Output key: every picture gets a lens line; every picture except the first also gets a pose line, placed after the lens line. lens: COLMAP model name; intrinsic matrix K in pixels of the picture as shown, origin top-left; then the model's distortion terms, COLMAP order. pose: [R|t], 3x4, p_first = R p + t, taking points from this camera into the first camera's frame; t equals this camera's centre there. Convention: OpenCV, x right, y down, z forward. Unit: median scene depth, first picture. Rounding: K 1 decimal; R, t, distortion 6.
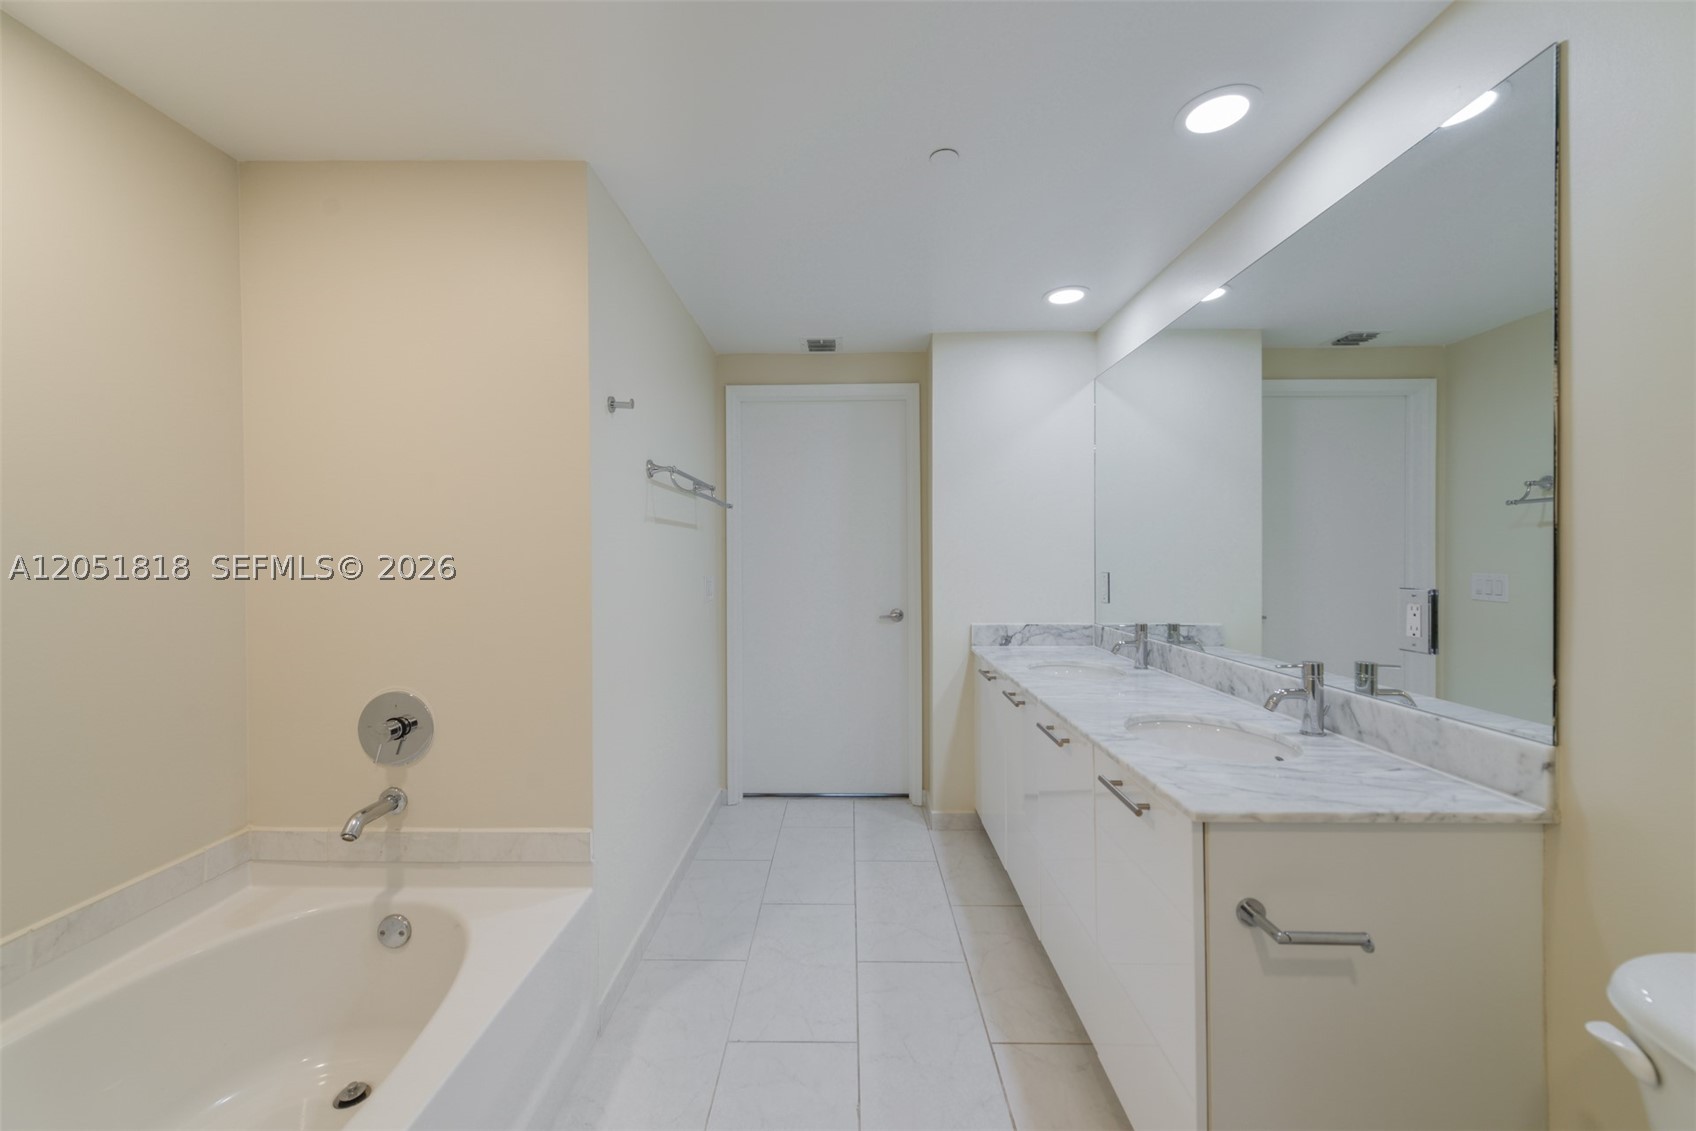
lens RADIAL K [[674.9, 0, 847.5], [0, 674.9, 560.0], [0, 0, 1]] dist [0.005910, -0.002760]
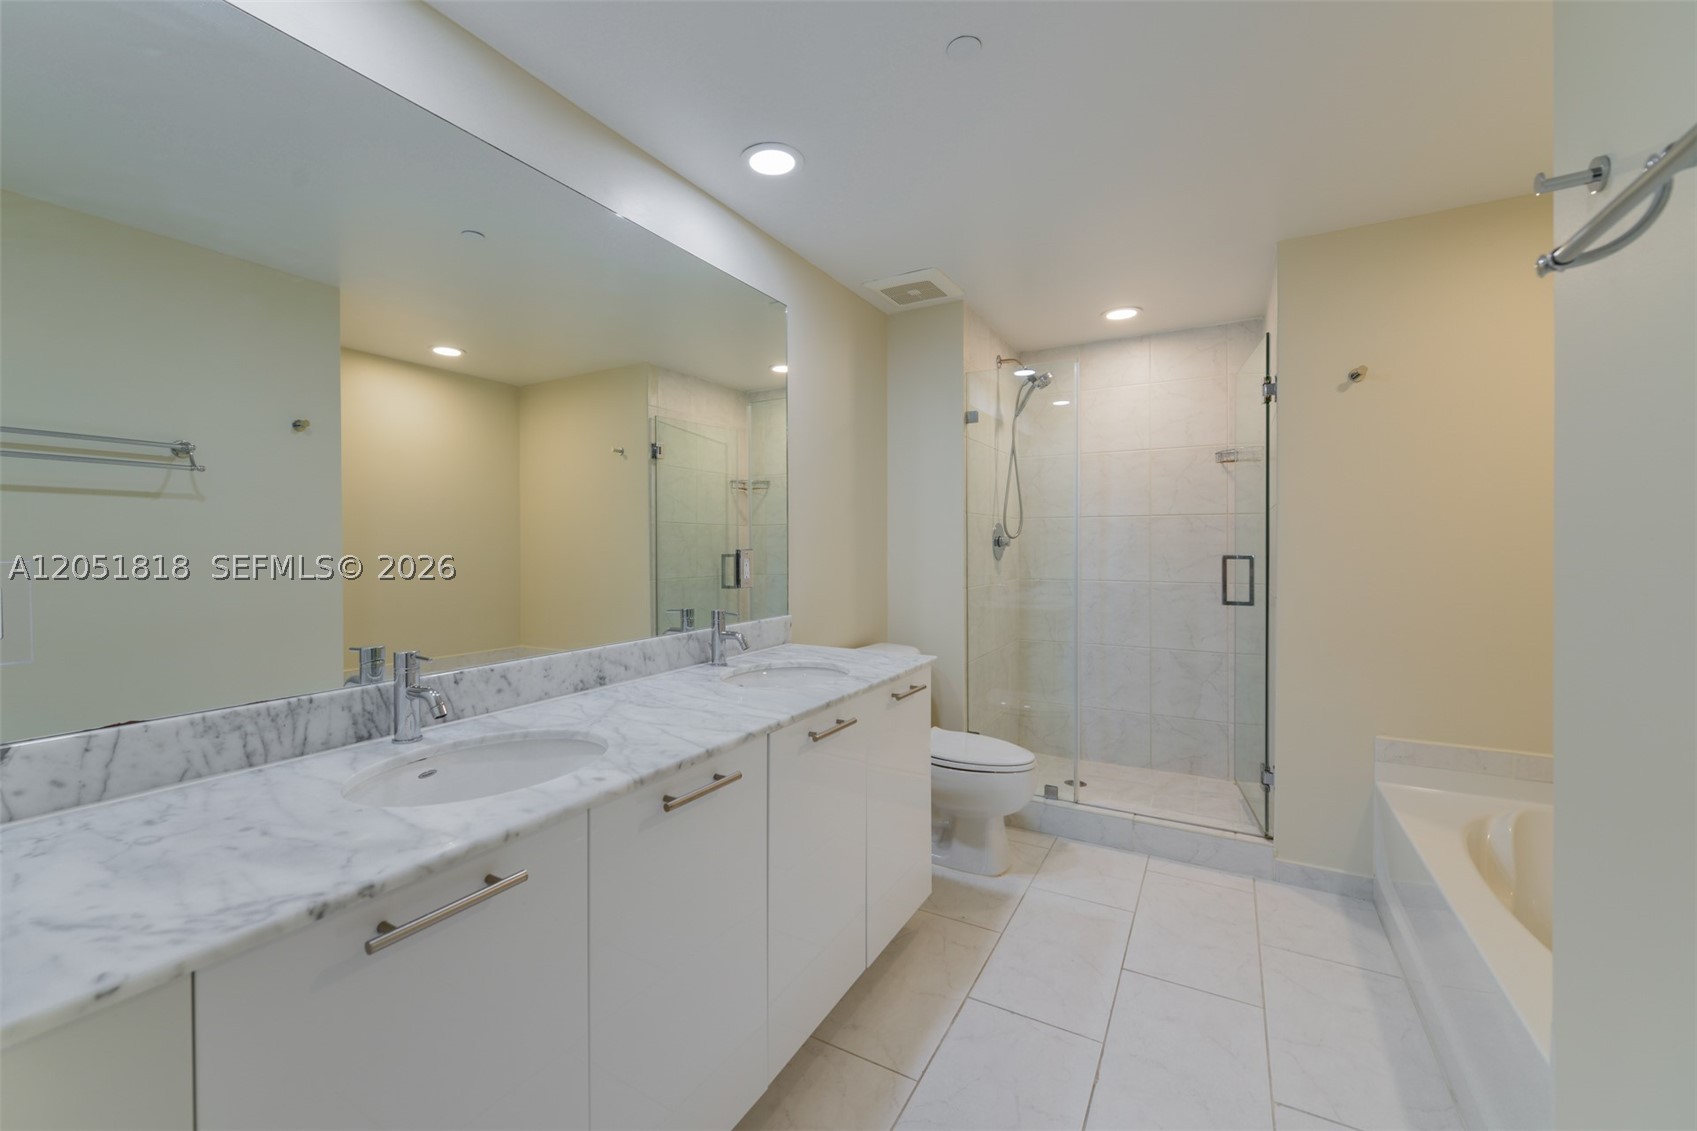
lens RADIAL K [[675.3, 0, 850.8], [0, 675.3, 560.4], [0, 0, 1]] dist [0.005910, -0.002760]
pose [[-0.880722, 0.015235, 0.473389, -0.122469], [0.025364, 0.999565, 0.015019, 0.038281], [-0.472955, 0.025235, -0.880725, 1.693067]]
